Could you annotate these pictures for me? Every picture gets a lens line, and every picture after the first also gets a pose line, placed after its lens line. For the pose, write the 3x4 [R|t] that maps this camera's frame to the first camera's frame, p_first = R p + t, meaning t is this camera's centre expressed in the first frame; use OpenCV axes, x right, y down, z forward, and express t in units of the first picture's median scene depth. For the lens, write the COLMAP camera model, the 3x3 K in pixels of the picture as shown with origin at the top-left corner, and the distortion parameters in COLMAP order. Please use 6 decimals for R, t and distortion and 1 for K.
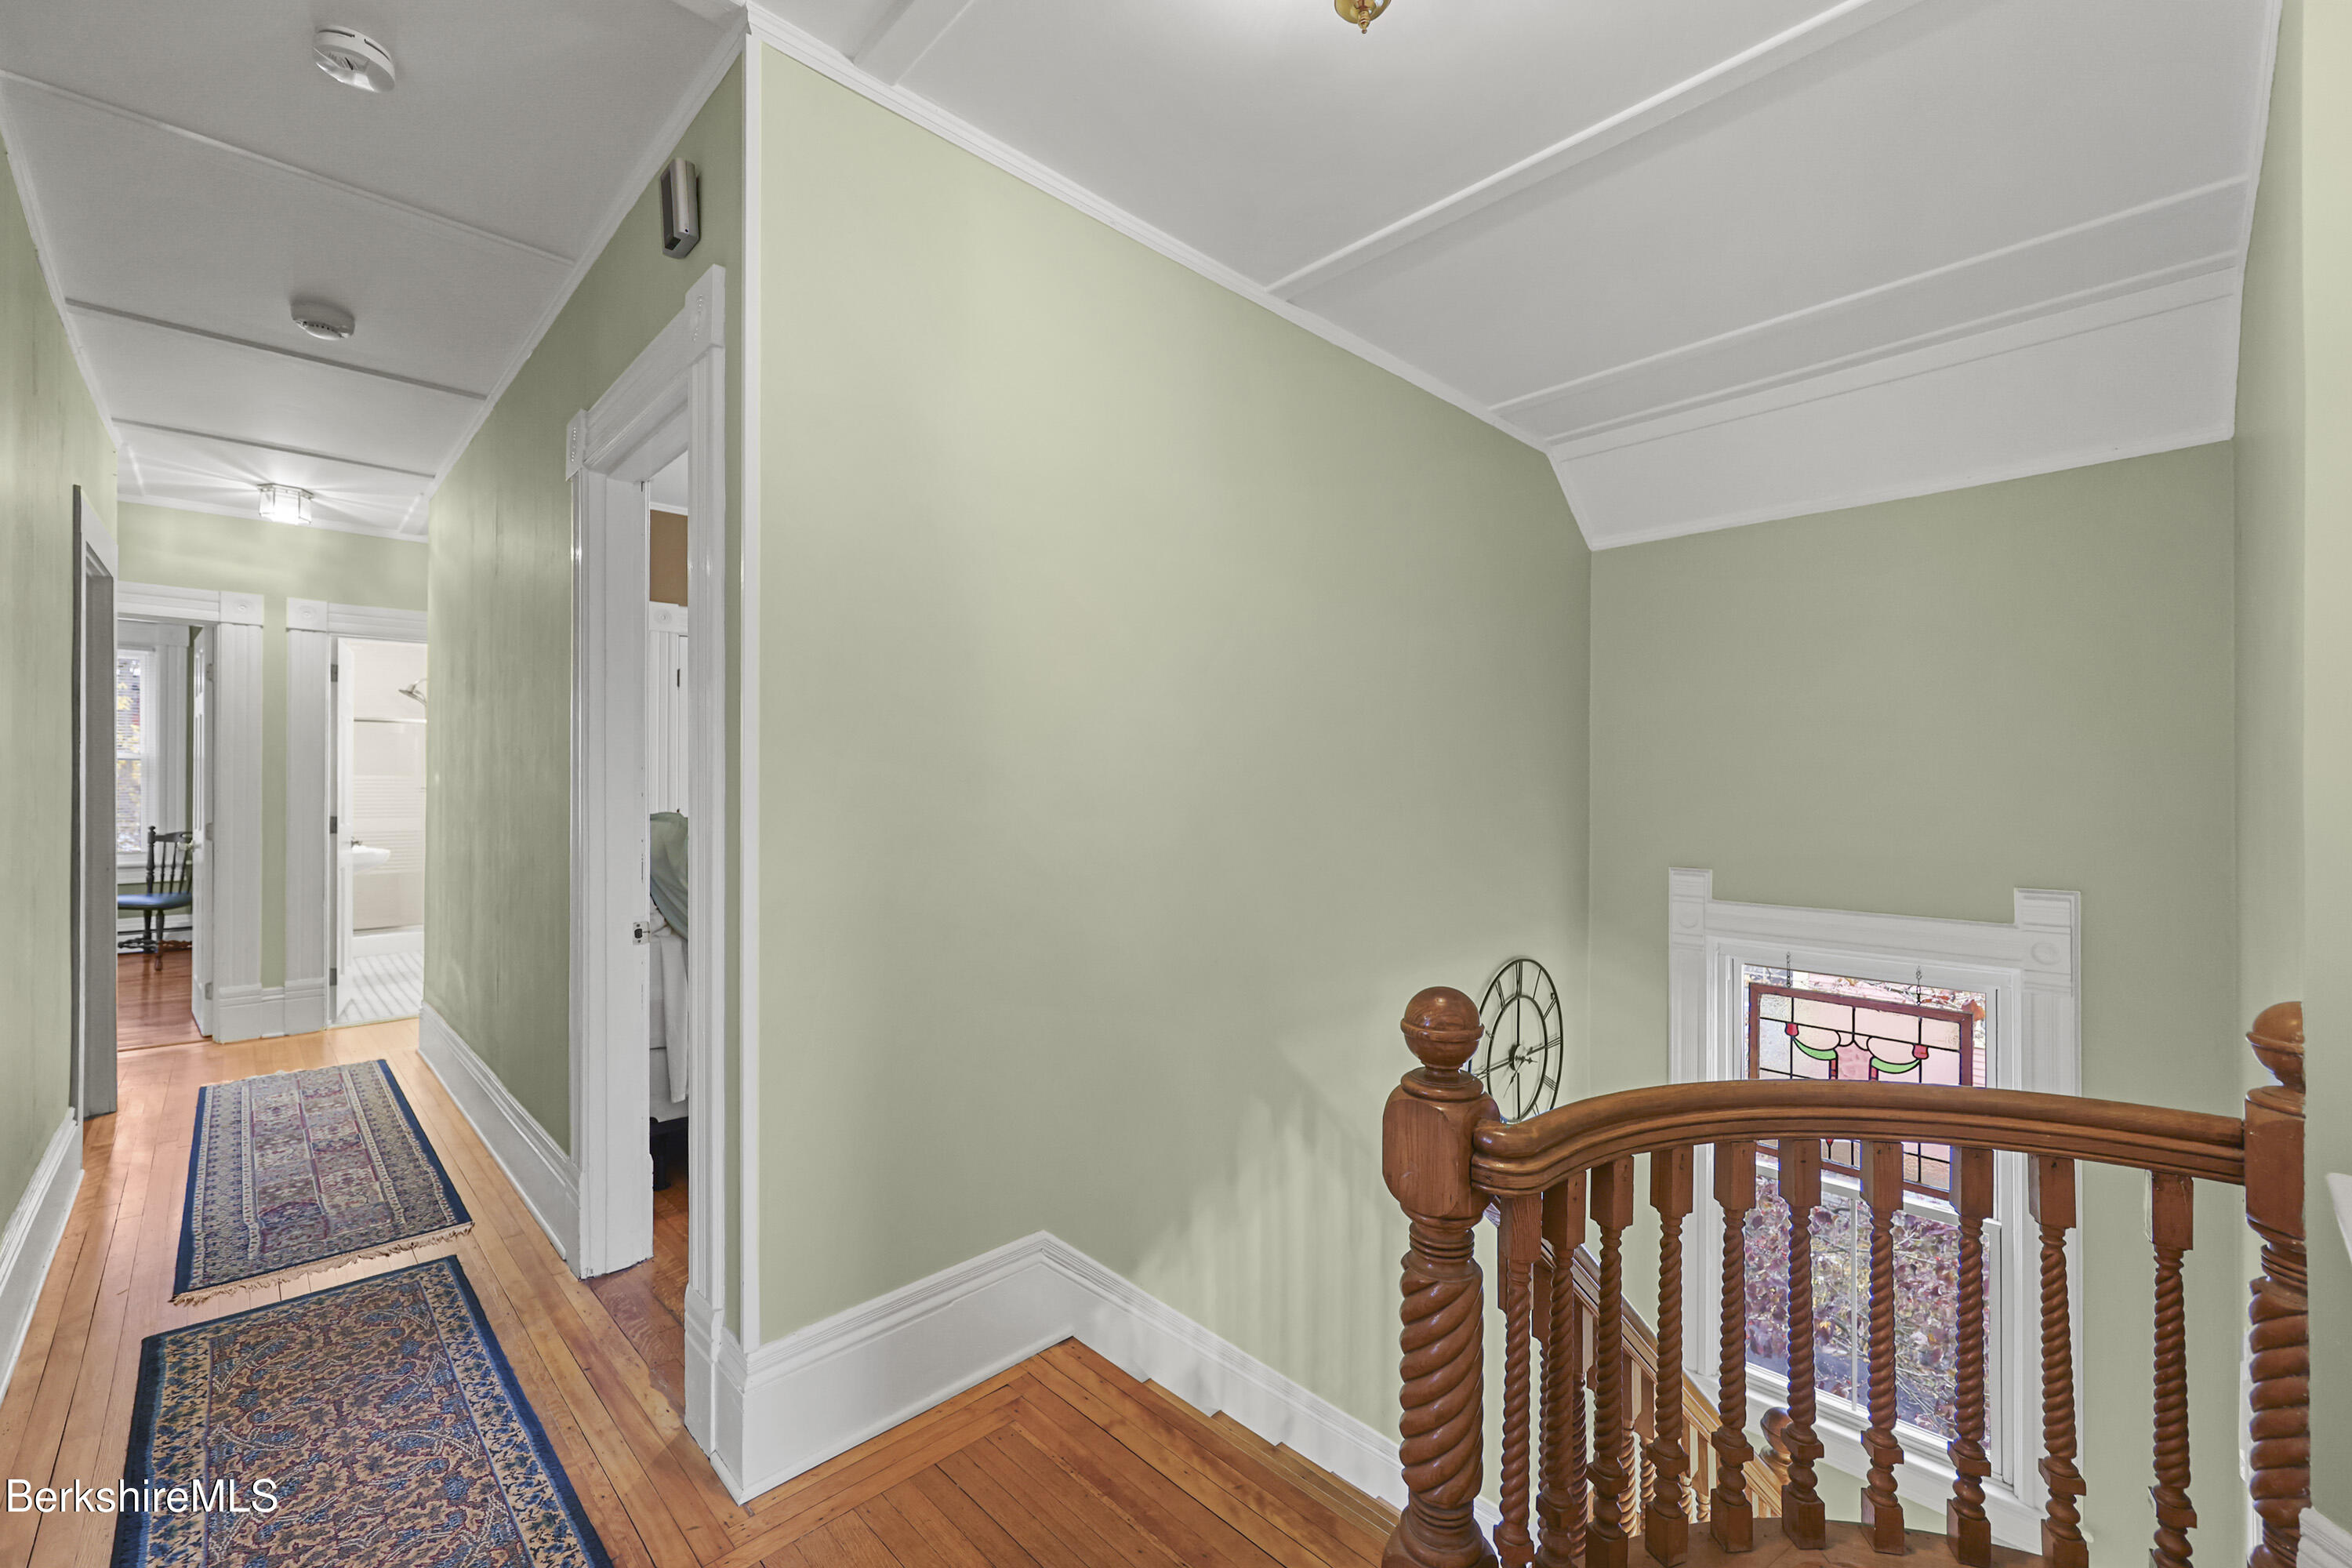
lens RADIAL K [[959.5, 0, 1182.0], [0, 959.5, 801.3], [0, 0, 1]] dist [0.000331, -0.000213]
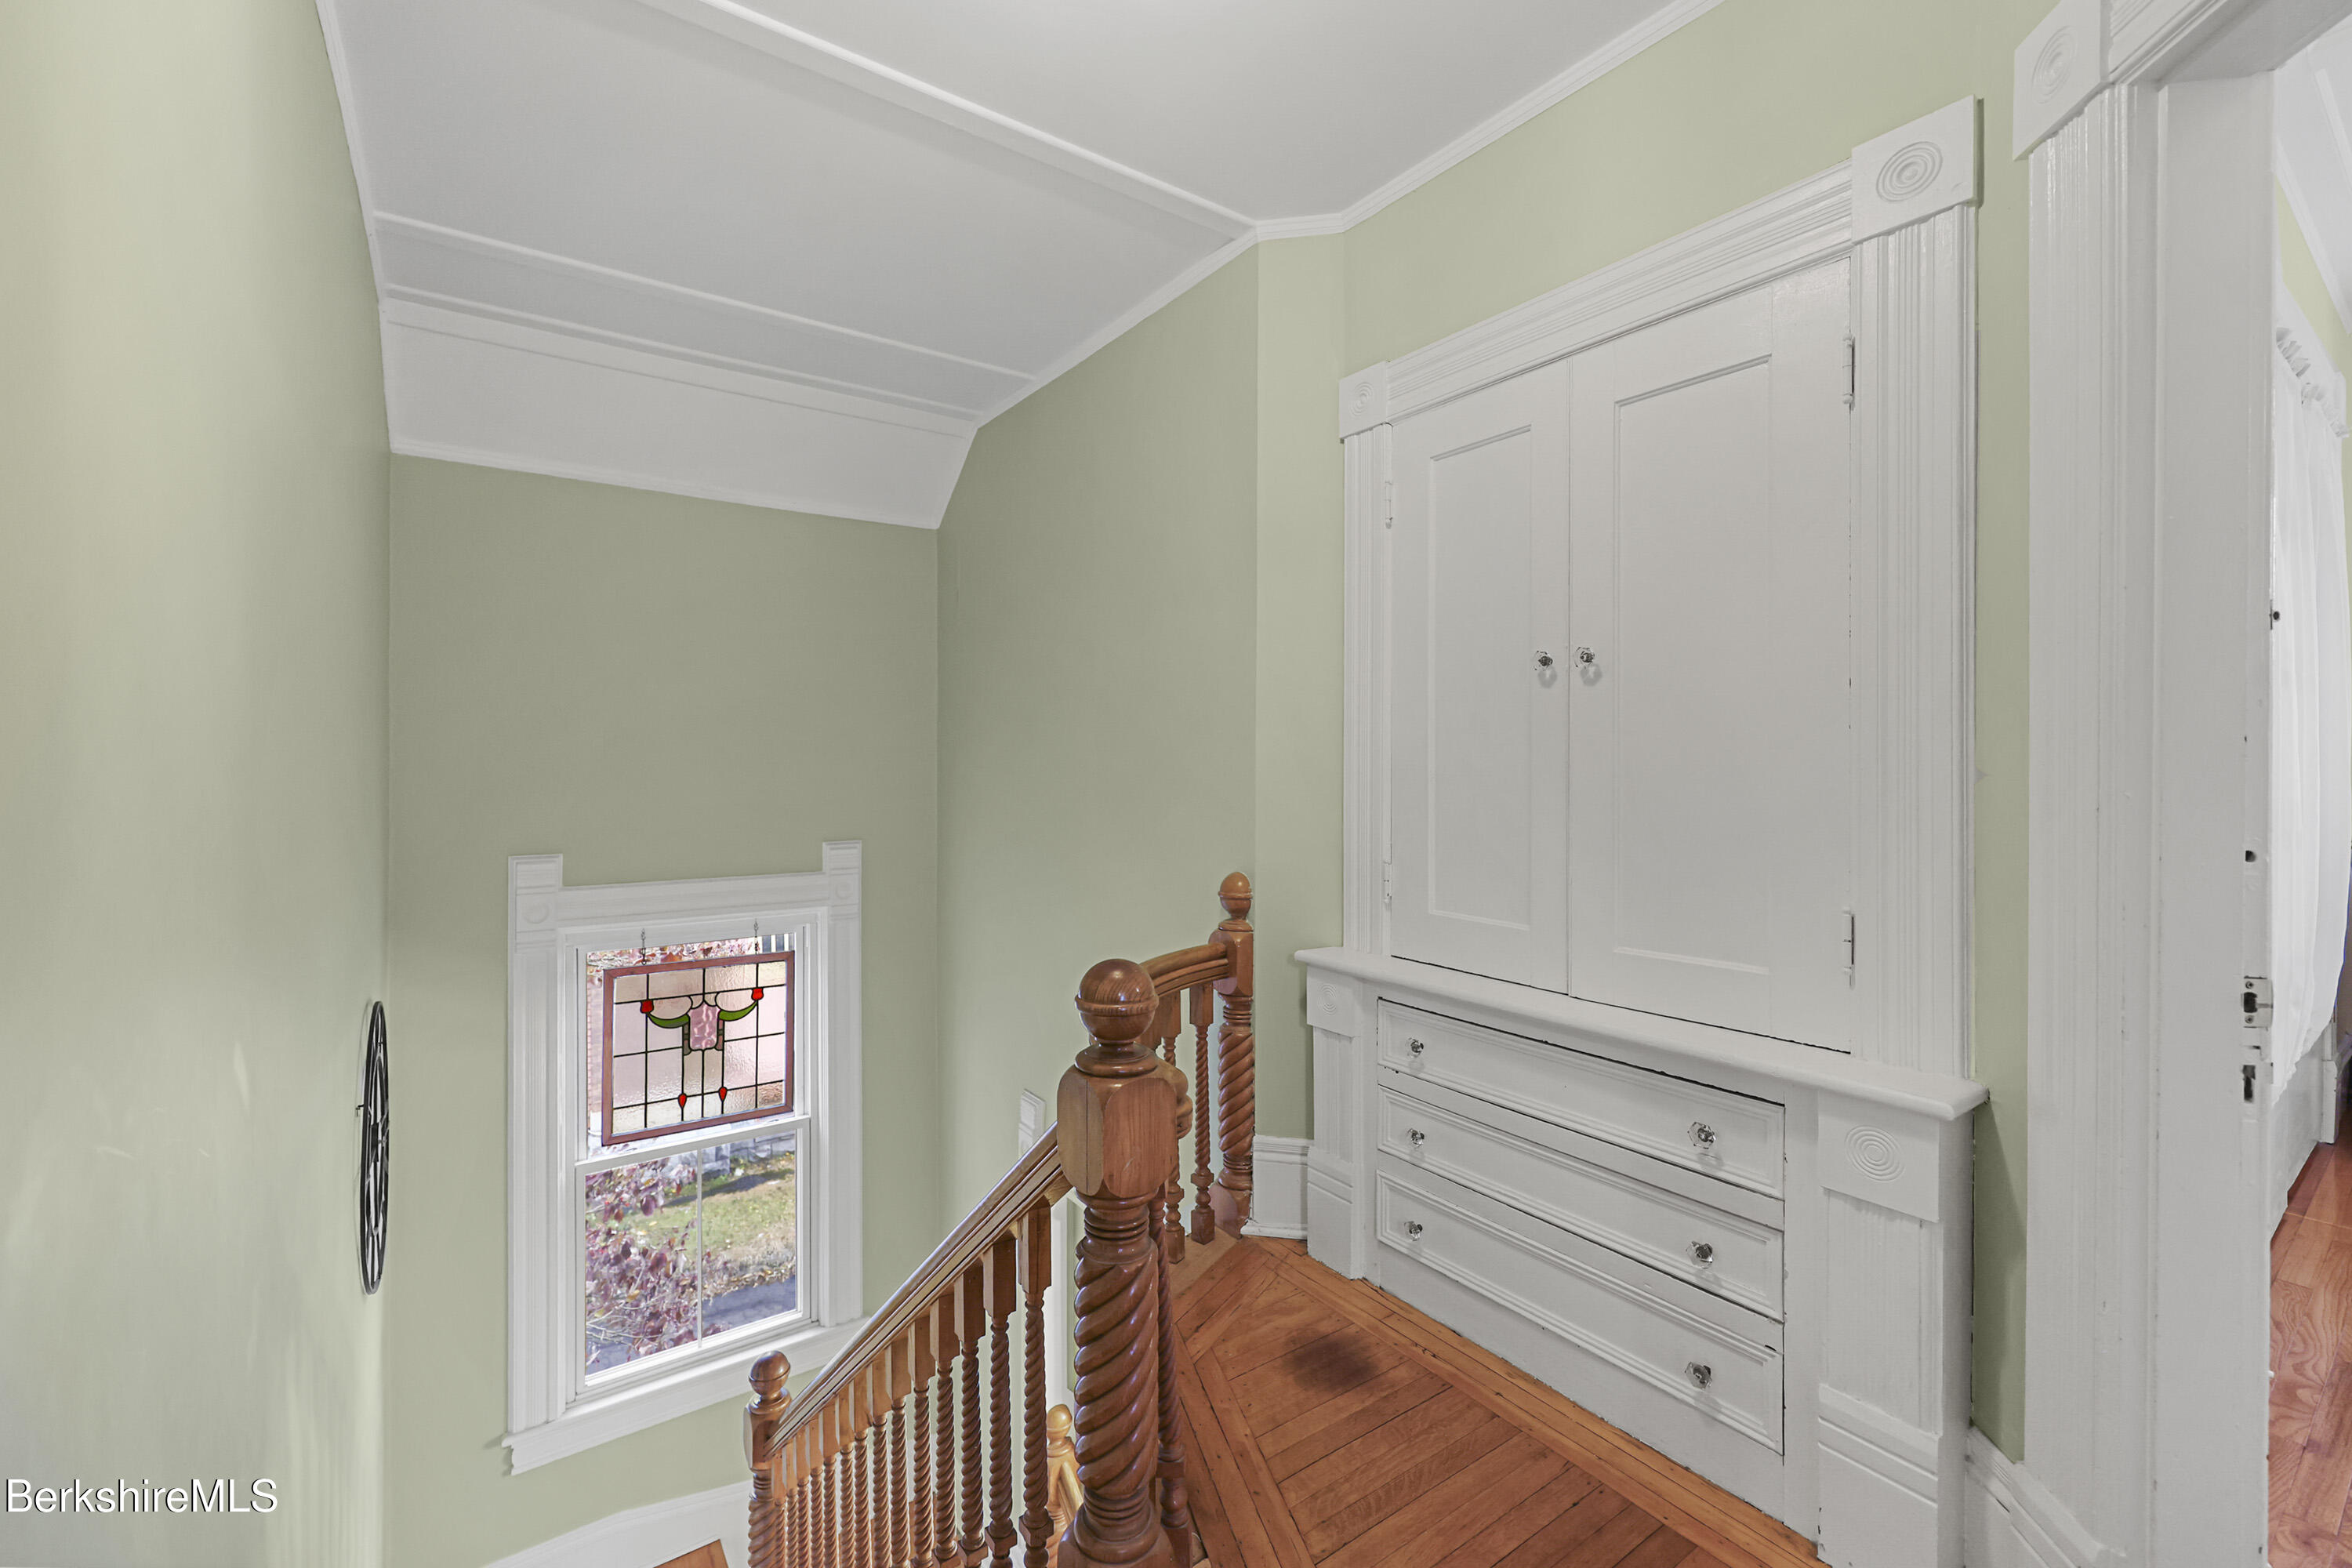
lens RADIAL K [[994.3, 0, 1165.0], [0, 994.3, 775.7], [0, 0, 1]] dist [-0.000127, -0.000057]
pose [[0.180343, -0.013327, 0.983514, -0.314775], [0.020609, 0.999740, 0.009768, 0.000788], [-0.983388, 0.018507, 0.180570, 0.325787]]
